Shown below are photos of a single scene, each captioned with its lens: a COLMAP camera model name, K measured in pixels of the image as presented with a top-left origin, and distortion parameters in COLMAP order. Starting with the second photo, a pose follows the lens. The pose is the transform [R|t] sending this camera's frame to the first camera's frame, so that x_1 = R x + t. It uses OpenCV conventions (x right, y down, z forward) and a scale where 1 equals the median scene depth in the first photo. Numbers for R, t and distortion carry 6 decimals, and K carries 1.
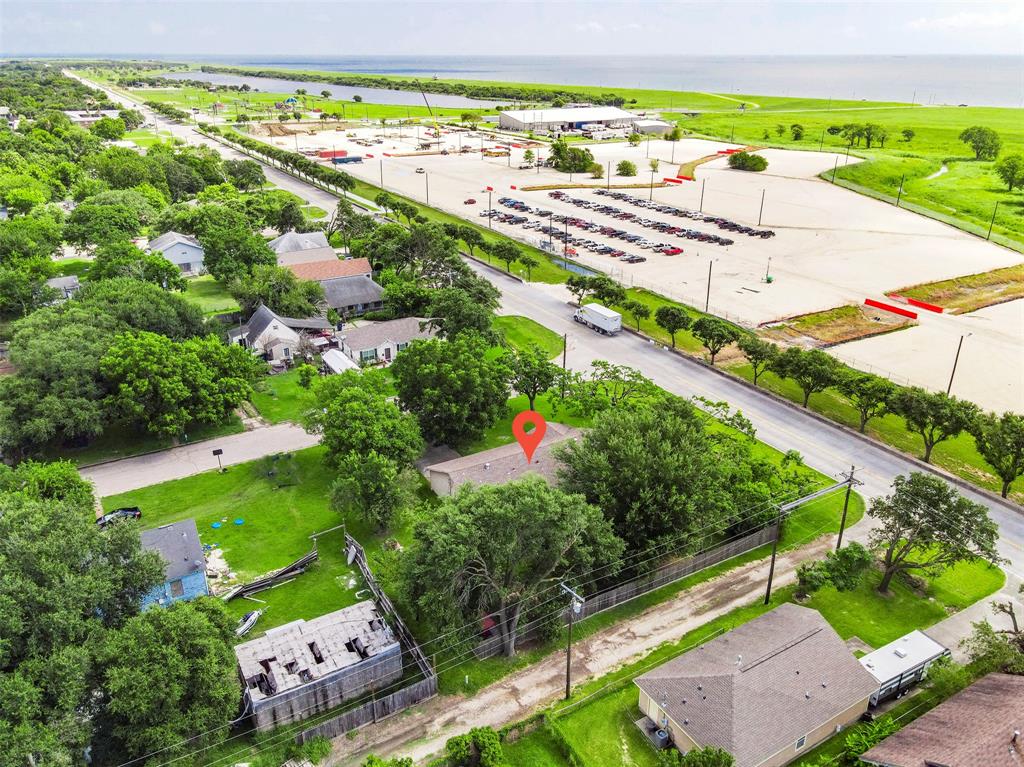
lens RADIAL K [[744.0, 0, 513.5], [0, 744.0, 388.7], [0, 0, 1]] dist [0.005482, 0.019724]
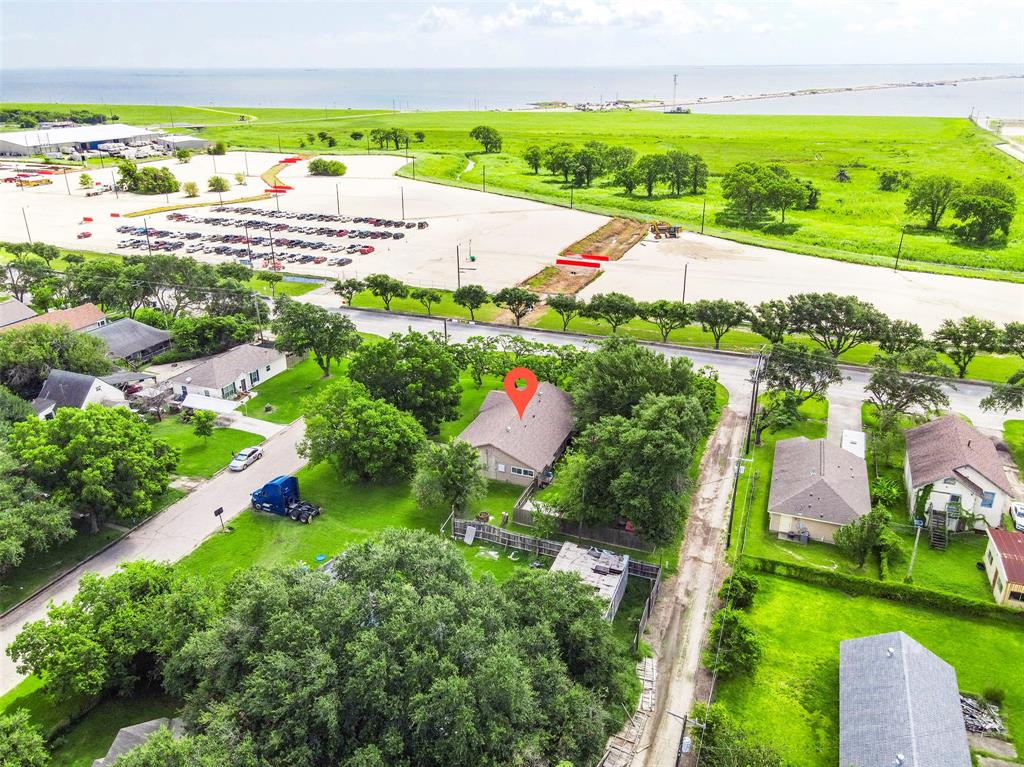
lens RADIAL K [[744.0, 0, 507.7], [0, 744.0, 378.0], [0, 0, 1]] dist [0.005482, 0.019724]
pose [[0.794390, -0.240267, 0.557868, -0.152374], [0.255152, 0.965475, 0.052488, -0.007185], [-0.551219, 0.100646, 0.828268, 0.015052]]
